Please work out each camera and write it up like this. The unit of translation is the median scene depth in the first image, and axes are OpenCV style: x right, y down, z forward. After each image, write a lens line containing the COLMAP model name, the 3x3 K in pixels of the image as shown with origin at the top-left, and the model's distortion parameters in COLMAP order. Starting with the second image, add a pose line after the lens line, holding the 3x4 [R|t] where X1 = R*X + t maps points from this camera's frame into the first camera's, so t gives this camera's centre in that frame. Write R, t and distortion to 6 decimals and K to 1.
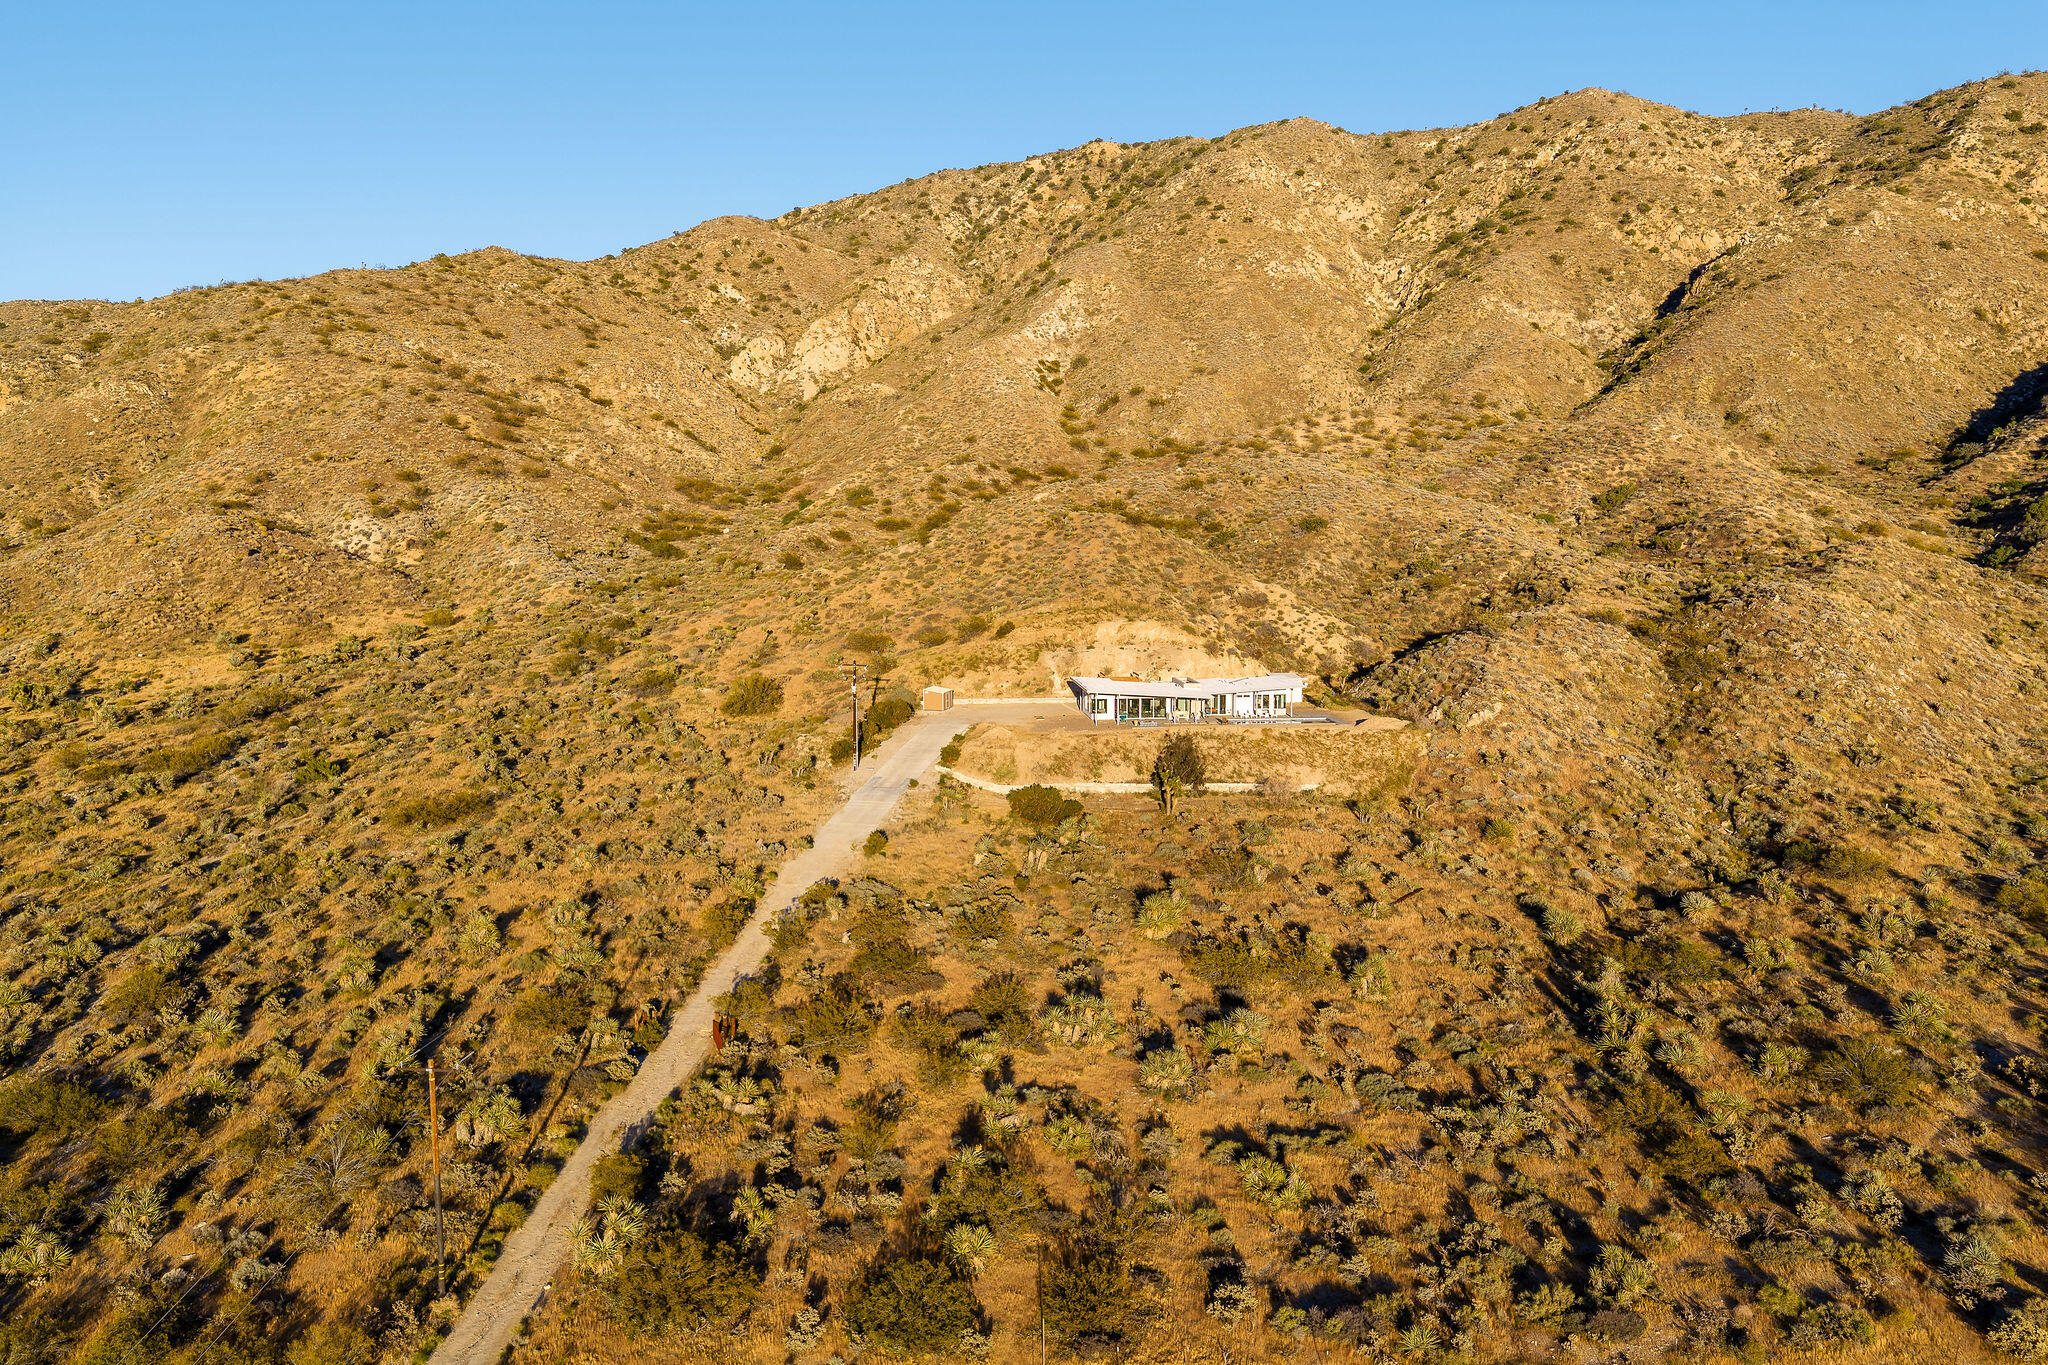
lens RADIAL K [[1707.8, 0, 1031.4], [0, 1707.8, 686.1], [0, 0, 1]] dist [0.016379, -0.025867]
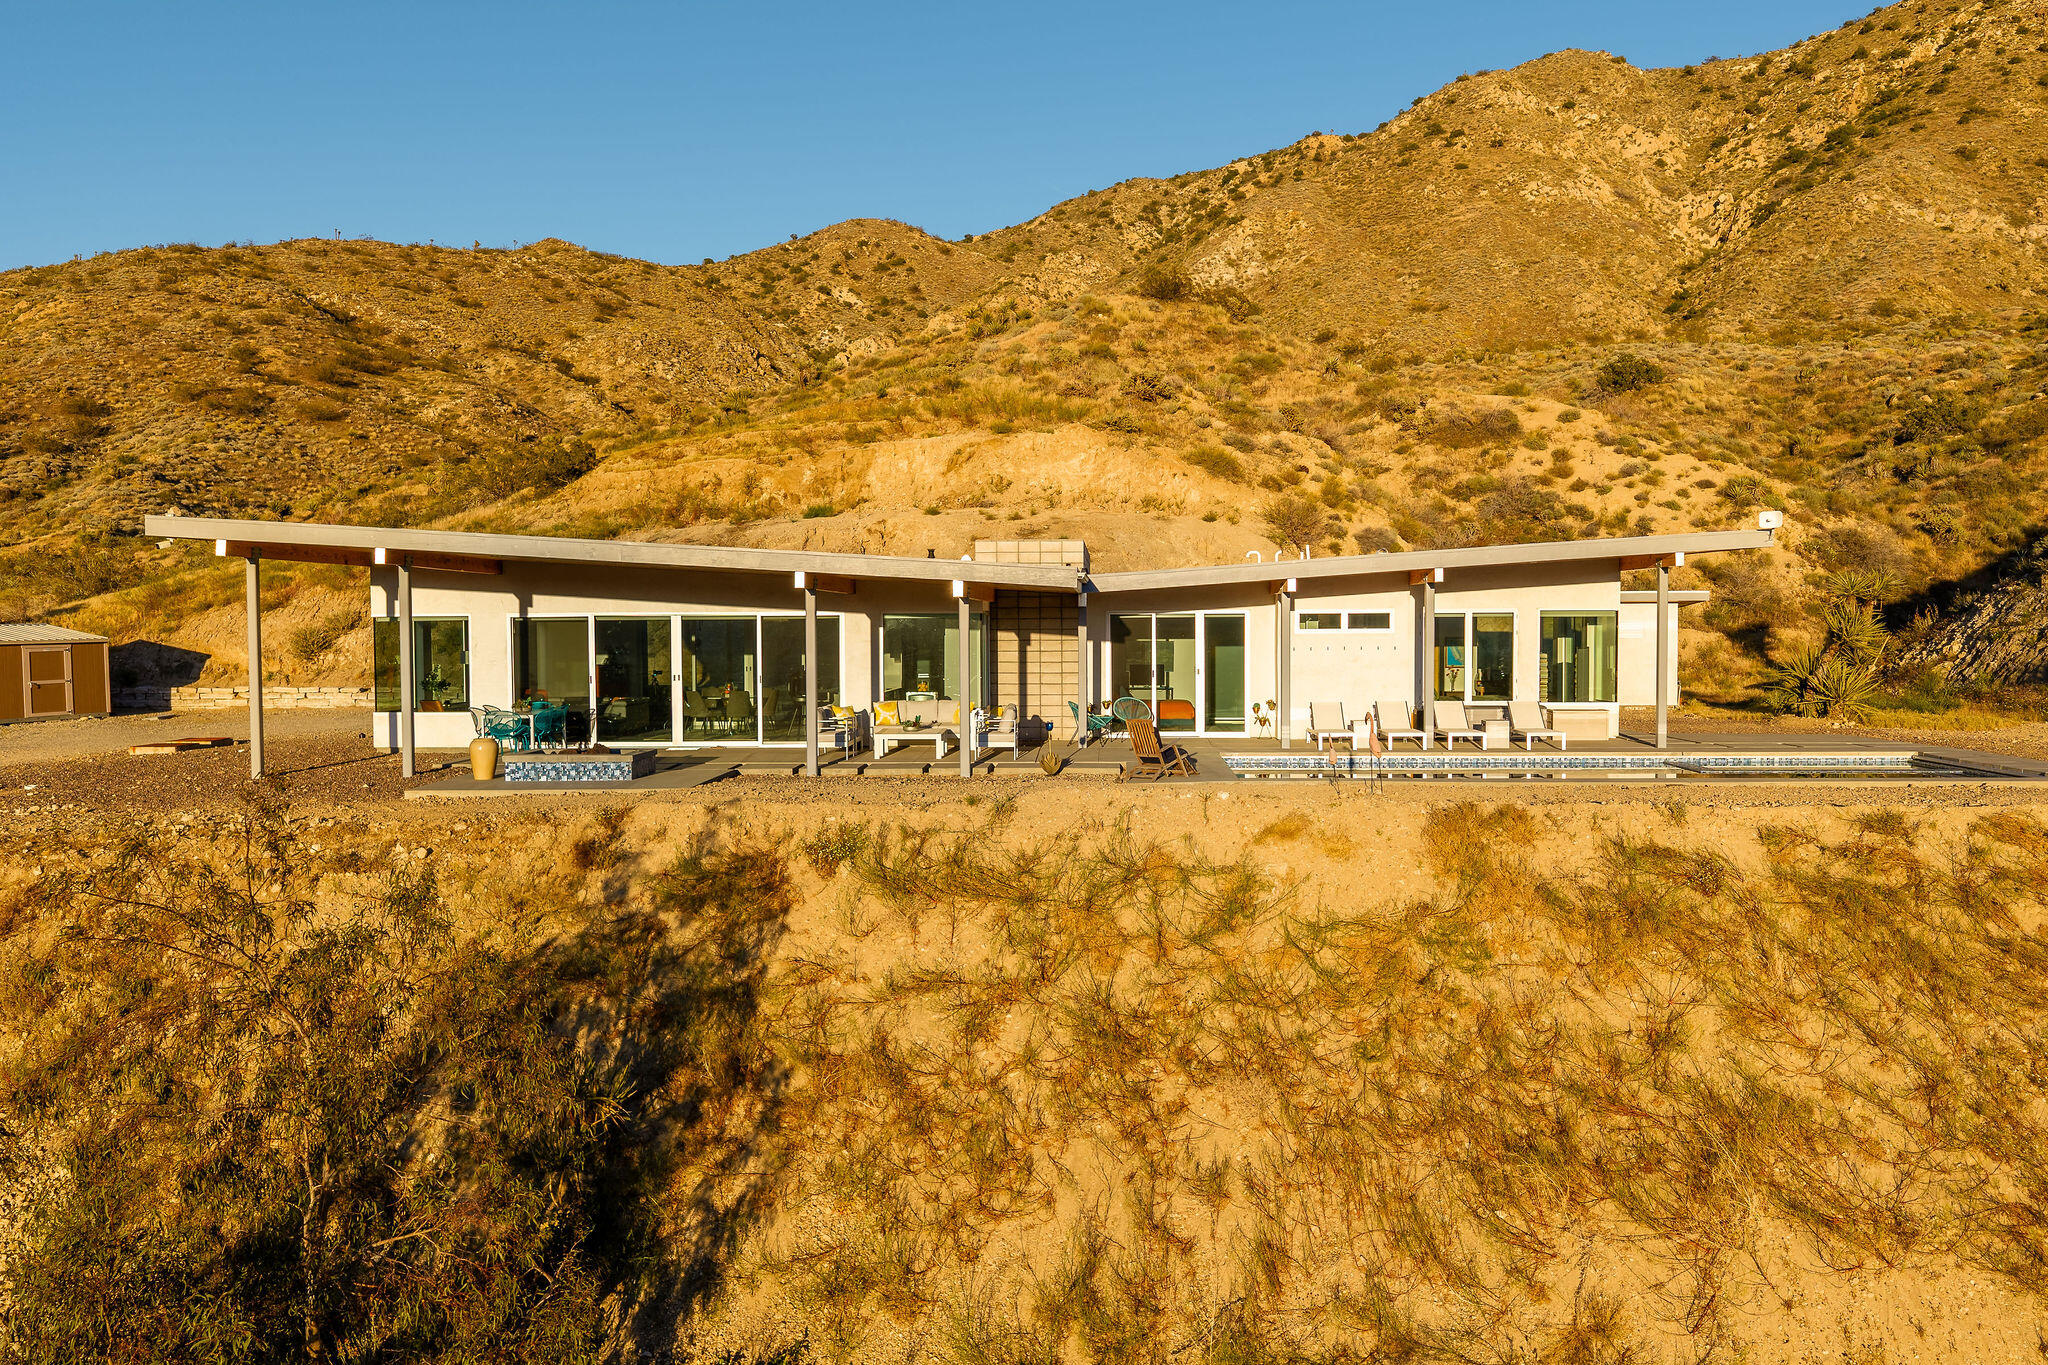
lens RADIAL K [[1707.8, 0, 1026.2], [0, 1707.8, 699.7], [0, 0, 1]] dist [0.016379, -0.025867]
pose [[0.988924, 0.003414, -0.148387, 0.034326], [-0.011722, 0.998409, -0.055148, 0.006635], [0.147962, 0.056277, 0.987391, 0.243381]]
